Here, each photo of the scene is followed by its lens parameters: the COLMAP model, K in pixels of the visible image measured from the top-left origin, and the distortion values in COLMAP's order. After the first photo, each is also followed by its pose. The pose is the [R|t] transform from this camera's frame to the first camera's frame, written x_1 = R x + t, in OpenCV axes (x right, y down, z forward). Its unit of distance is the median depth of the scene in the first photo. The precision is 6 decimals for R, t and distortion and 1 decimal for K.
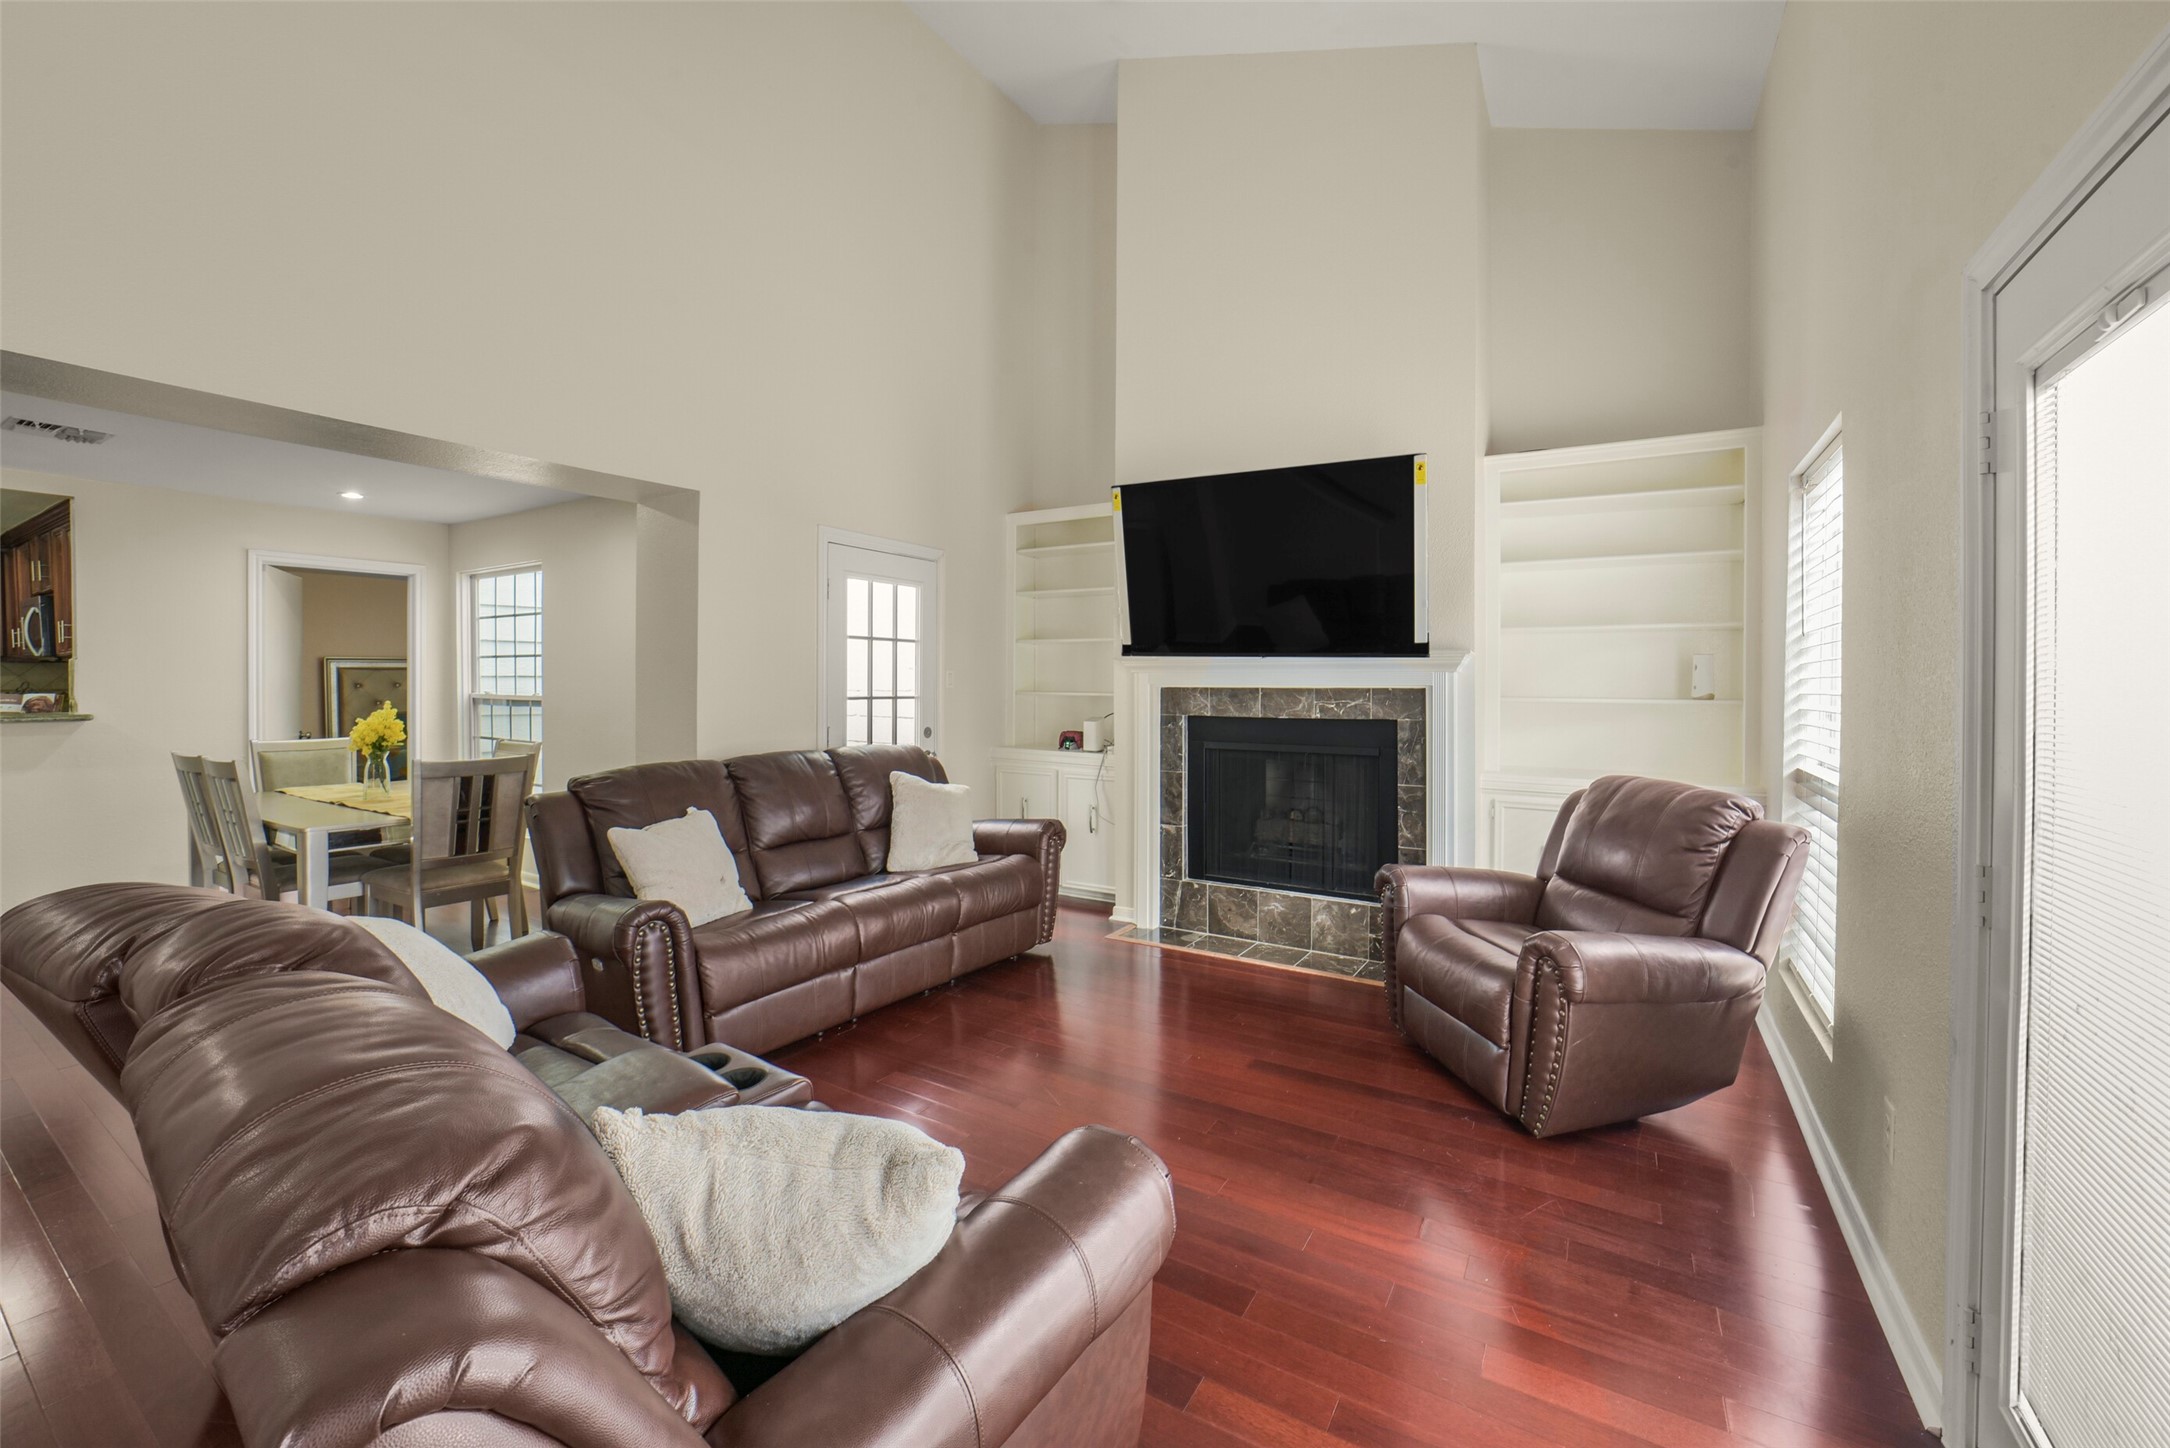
lens RADIAL K [[874.8, 0, 1102.3], [0, 874.8, 694.1], [0, 0, 1]] dist [-0.034148, 0.007447]
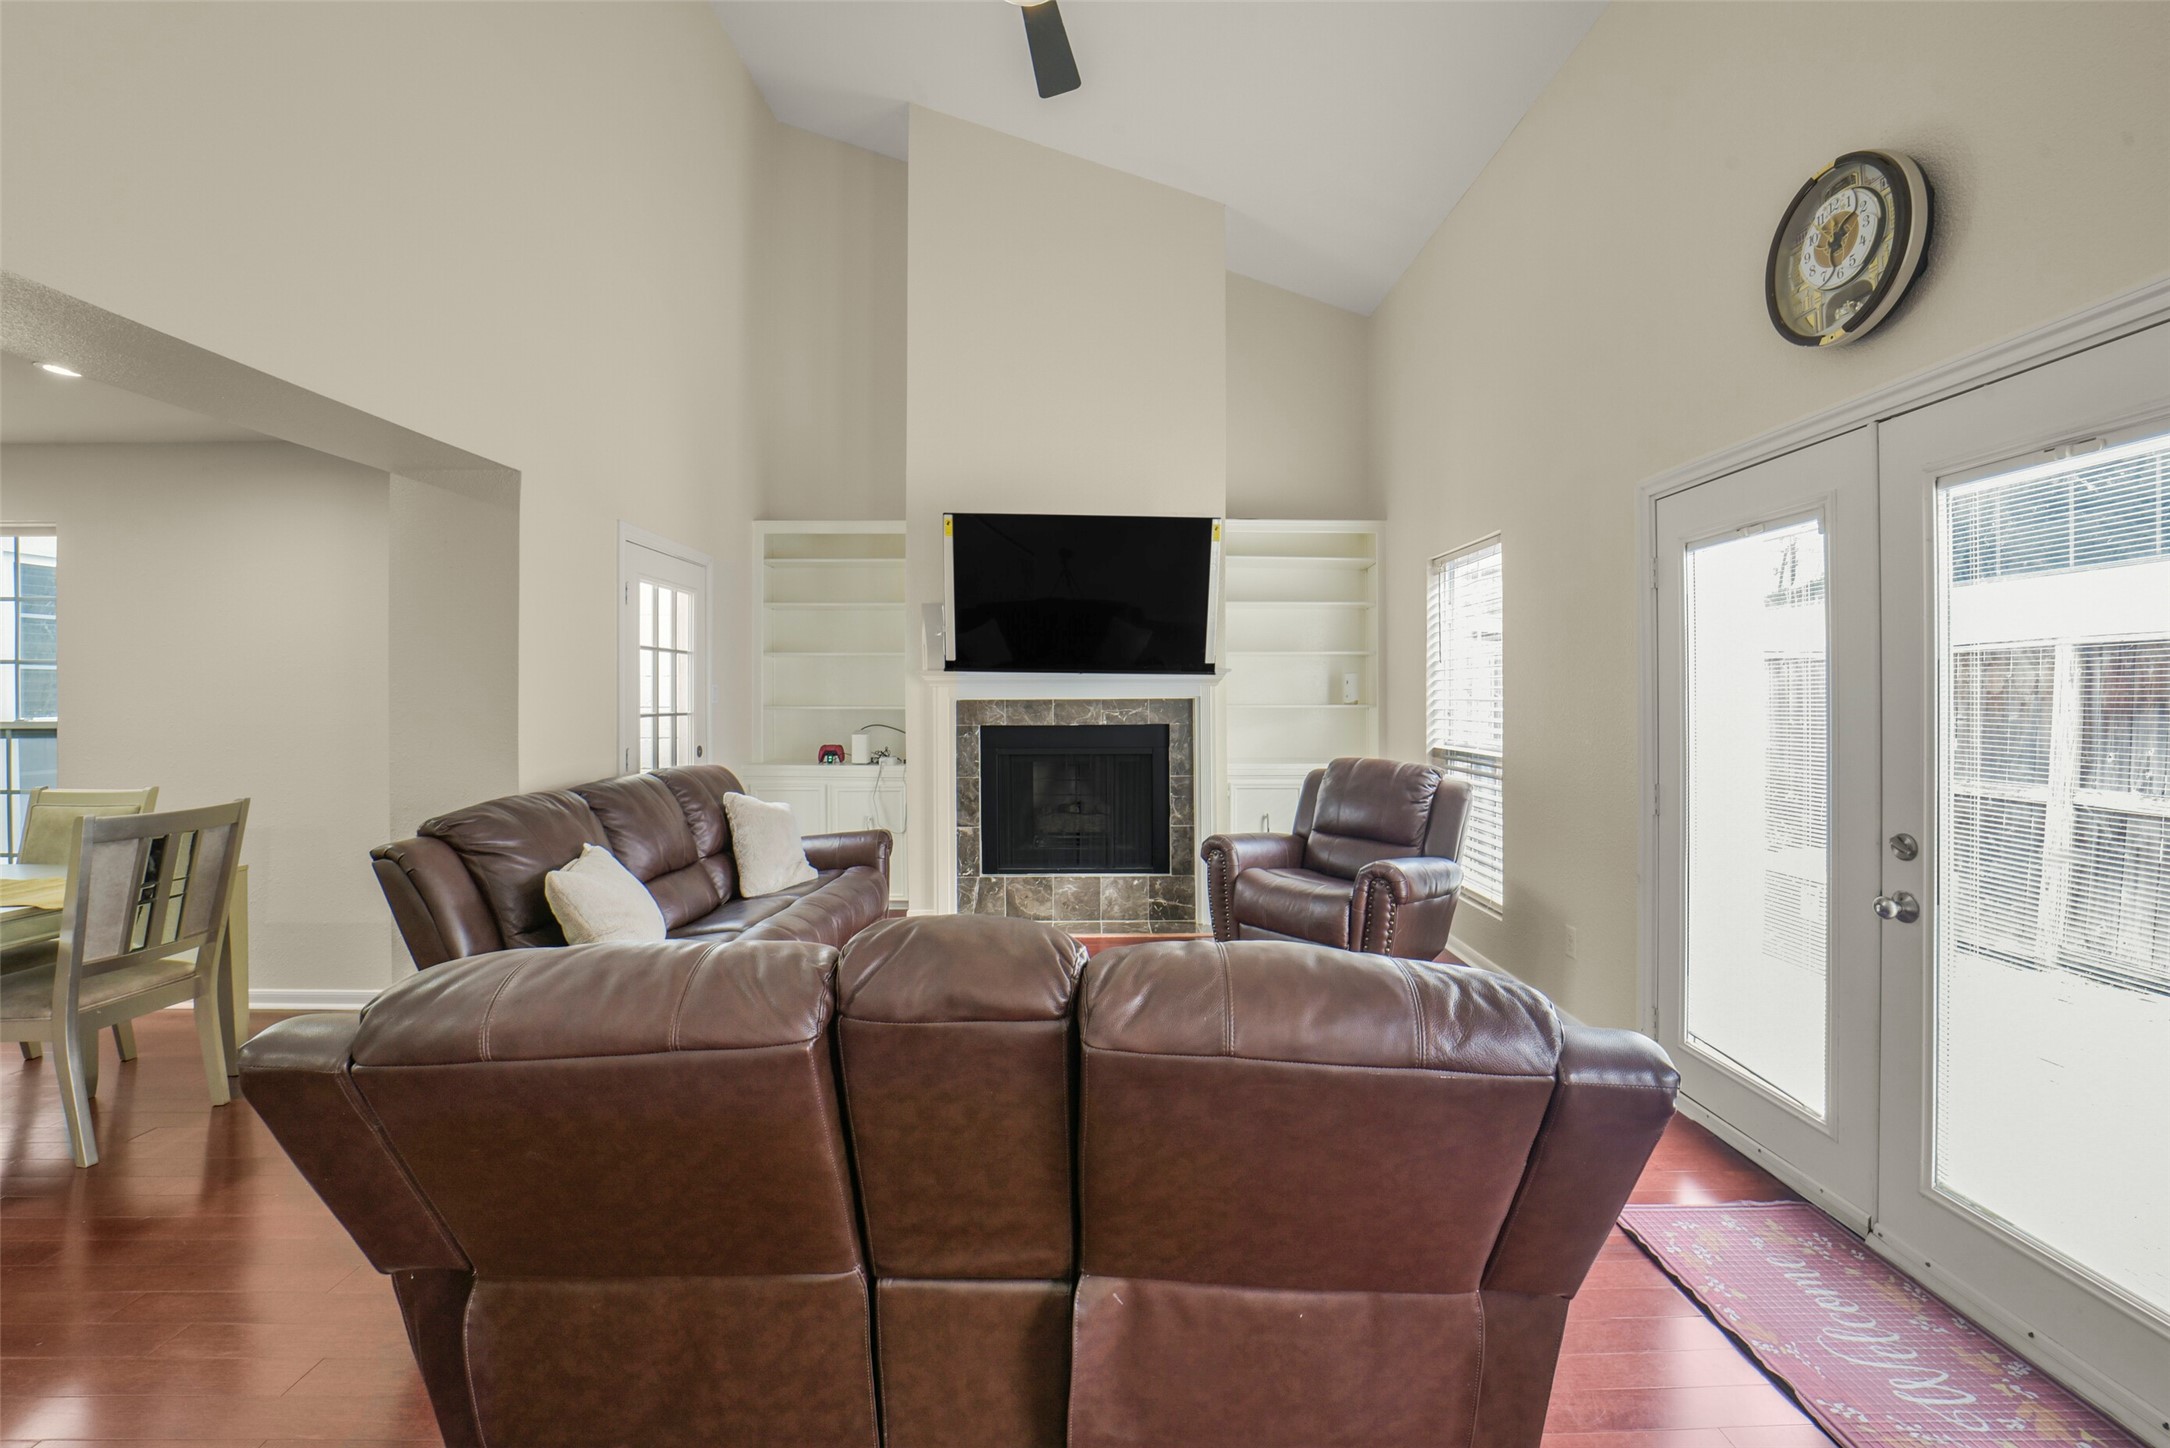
lens RADIAL K [[873.2, 0, 1110.5], [0, 873.2, 697.6], [0, 0, 1]] dist [-0.035424, 0.009787]
pose [[0.841821, -0.008898, 0.539684, -0.385785], [0.013523, 0.999898, -0.004609, -0.003424], [-0.539588, 0.011179, 0.841855, -0.007509]]
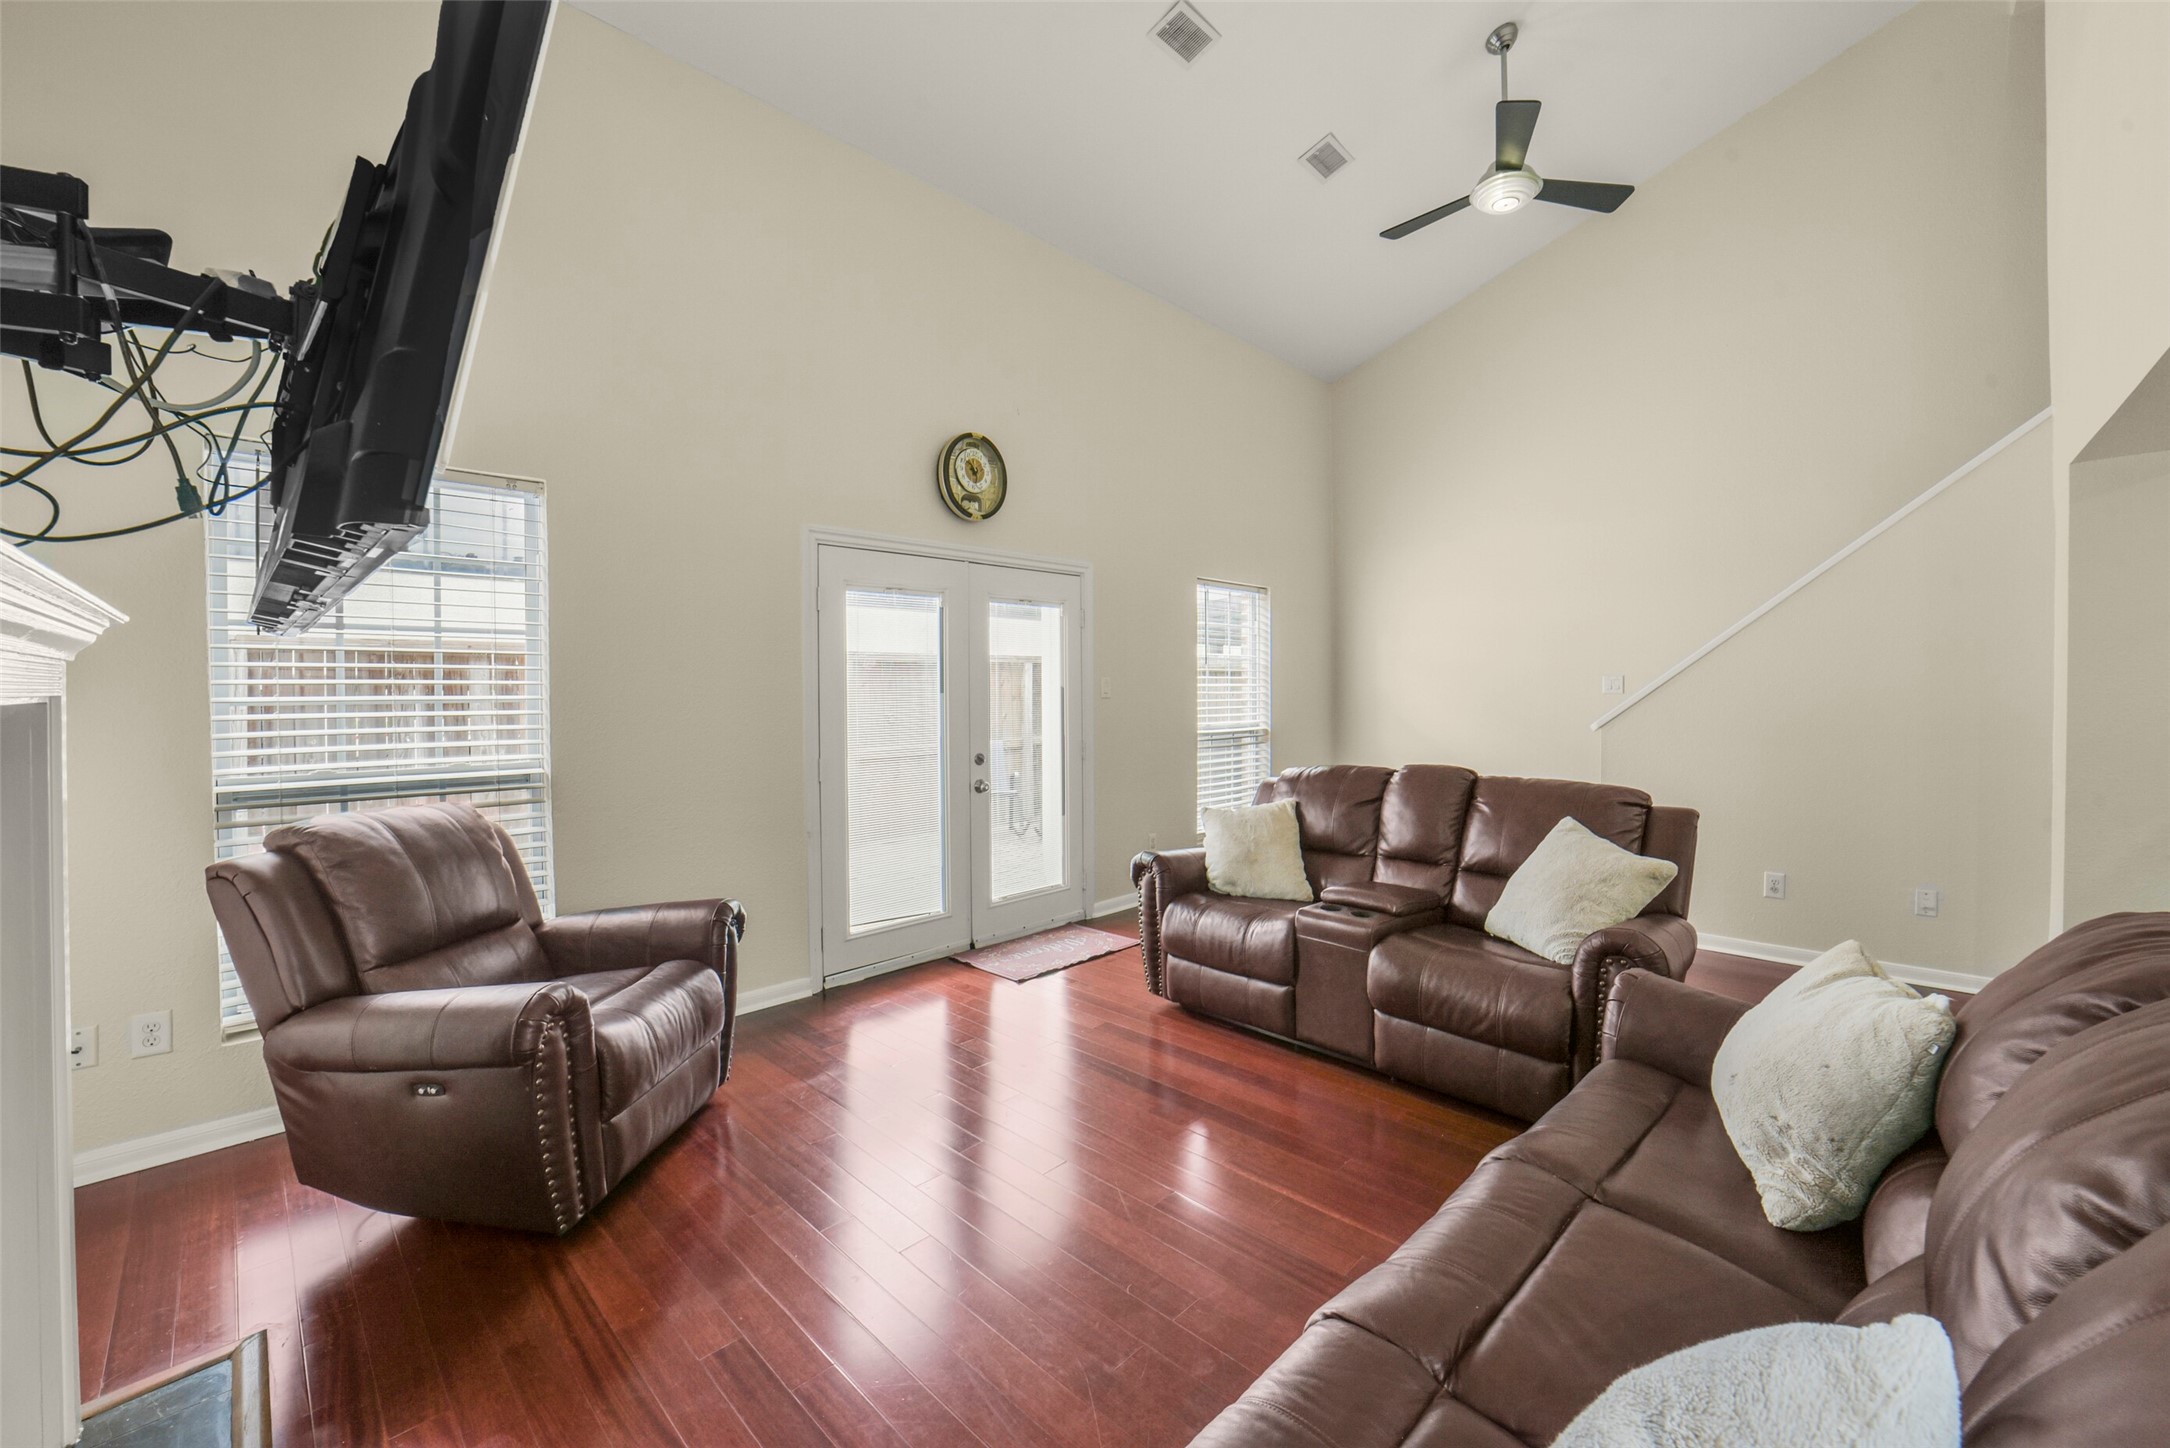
lens RADIAL K [[873.2, 0, 1110.5], [0, 873.2, 697.6], [0, 0, 1]] dist [-0.035424, 0.009787]
pose [[-0.977574, -0.002507, 0.210577, -0.142907], [0.001900, 0.999783, 0.020724, -0.014460], [-0.210584, 0.020660, -0.977358, 1.172855]]
